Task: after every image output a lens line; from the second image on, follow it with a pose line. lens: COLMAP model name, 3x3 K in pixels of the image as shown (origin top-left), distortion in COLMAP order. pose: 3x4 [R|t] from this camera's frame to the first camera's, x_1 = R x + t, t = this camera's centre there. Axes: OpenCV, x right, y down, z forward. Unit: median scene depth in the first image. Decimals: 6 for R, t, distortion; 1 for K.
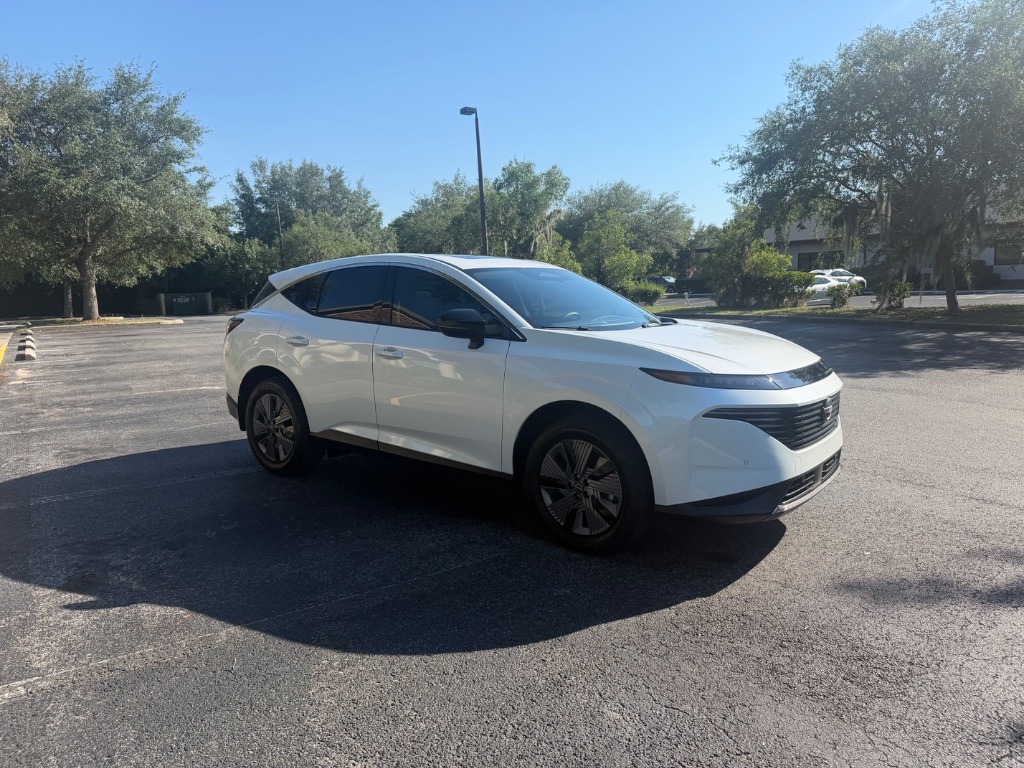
lens RADIAL K [[714.0, 0, 515.4], [0, 714.0, 383.3], [0, 0, 1]] dist [0.033227, -0.050191]
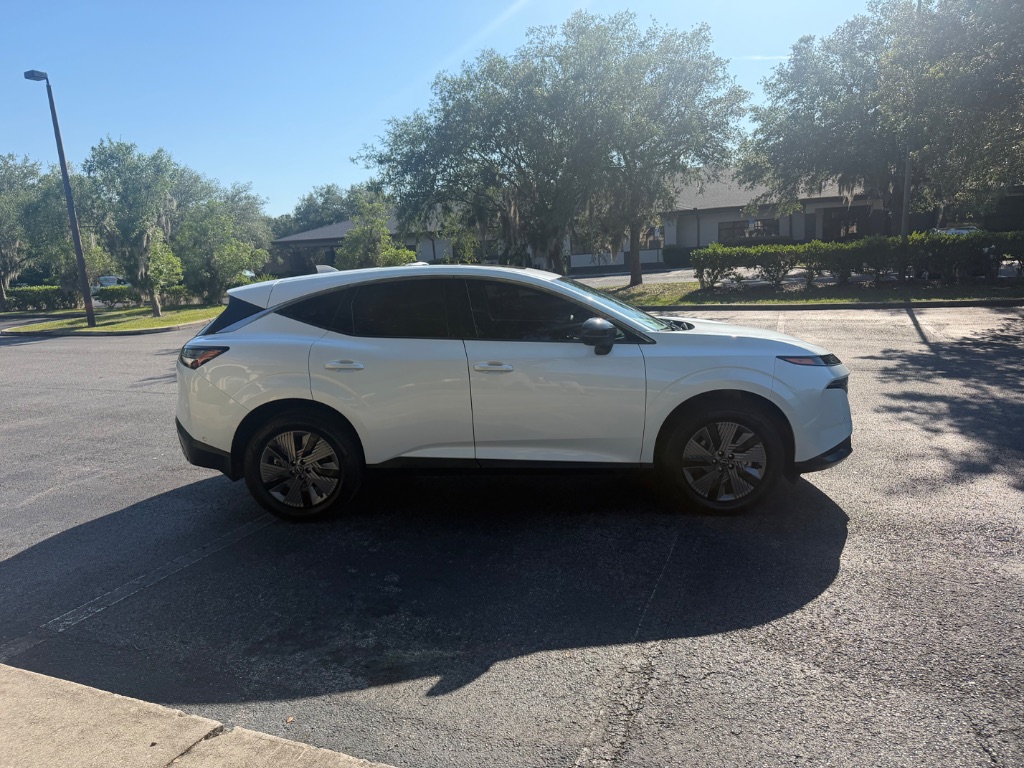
lens RADIAL K [[701.1, 0, 515.9], [0, 701.1, 393.6], [0, 0, 1]] dist [-0.000207, -0.004313]
pose [[0.823874, -0.122024, 0.553482, -0.572910], [0.104845, 0.992507, 0.062750, -0.052859], [-0.556992, 0.006332, 0.830494, 0.153714]]
